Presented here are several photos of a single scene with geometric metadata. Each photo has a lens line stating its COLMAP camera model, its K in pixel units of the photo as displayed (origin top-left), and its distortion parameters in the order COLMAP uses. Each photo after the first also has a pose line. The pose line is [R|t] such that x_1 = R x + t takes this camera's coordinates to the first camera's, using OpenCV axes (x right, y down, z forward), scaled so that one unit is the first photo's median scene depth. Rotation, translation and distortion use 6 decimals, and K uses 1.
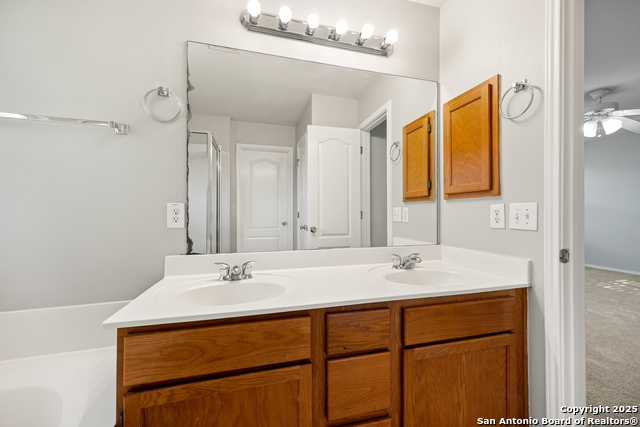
lens RADIAL K [[253.8, 0, 324.2], [0, 253.8, 212.5], [0, 0, 1]] dist [-0.000376, -0.000003]
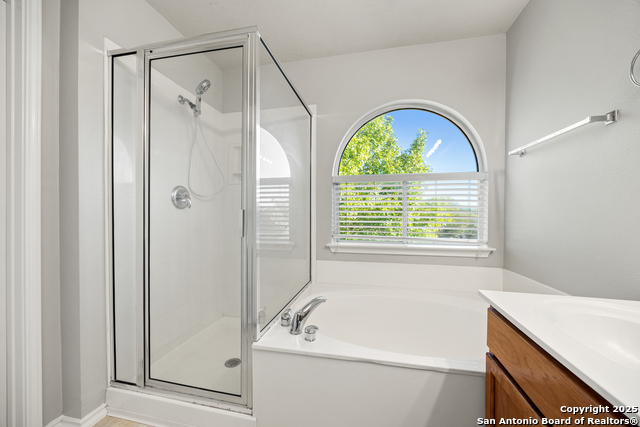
lens RADIAL K [[245.6, 0, 320.0], [0, 245.6, 213.5], [0, 0, 1]] dist [-0.000290, 0.000000]
pose [[-0.466841, -0.001601, -0.884340, 0.377732], [-0.008273, 0.999963, 0.002557, 0.009108], [0.884303, 0.008510, -0.466837, 0.464343]]
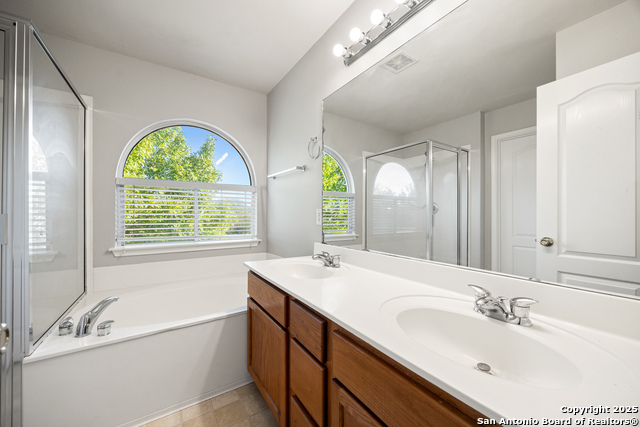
lens RADIAL K [[245.6, 0, 320.0], [0, 245.6, 213.5], [0, 0, 1]] dist [-0.000290, 0.000000]
pose [[0.314312, -0.005667, -0.949303, 0.796826], [-0.003852, 0.999966, -0.007245, 0.000419], [0.949312, 0.005934, 0.314279, 0.518081]]
